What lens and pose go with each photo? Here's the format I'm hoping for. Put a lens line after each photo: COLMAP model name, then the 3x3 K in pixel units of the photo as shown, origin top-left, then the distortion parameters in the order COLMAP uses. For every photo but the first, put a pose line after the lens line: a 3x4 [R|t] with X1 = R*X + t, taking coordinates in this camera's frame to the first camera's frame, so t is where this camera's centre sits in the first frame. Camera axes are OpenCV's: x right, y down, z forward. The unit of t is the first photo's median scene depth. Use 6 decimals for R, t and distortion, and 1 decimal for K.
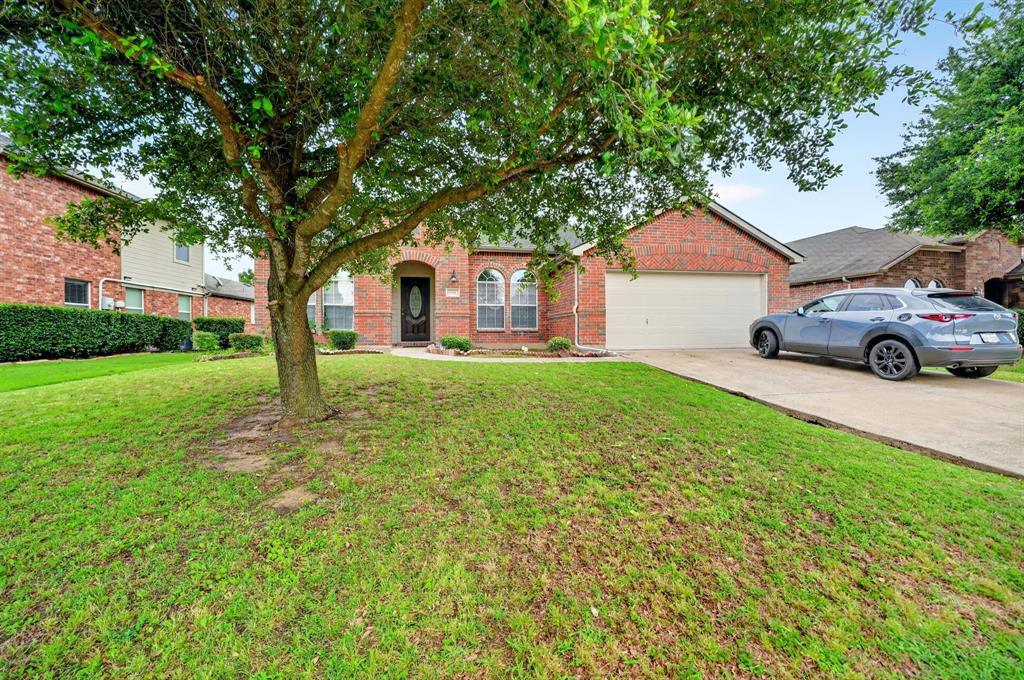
lens RADIAL K [[407.6, 0, 512.3], [0, 407.6, 330.2], [0, 0, 1]] dist [-0.007938, 0.001723]
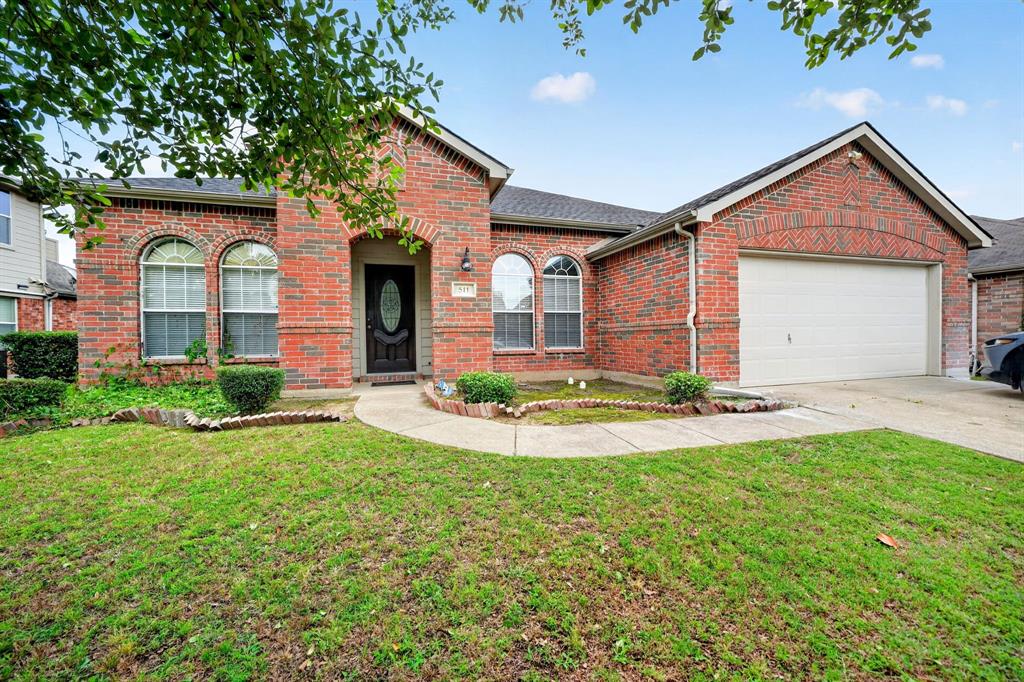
lens RADIAL K [[407.6, 0, 512.4], [0, 407.6, 341.8], [0, 0, 1]] dist [-0.007938, 0.001723]
pose [[0.993087, -0.010528, 0.116911, -0.146383], [0.008696, 0.999831, 0.016174, -0.028508], [-0.117062, -0.015046, 0.993011, 0.432241]]
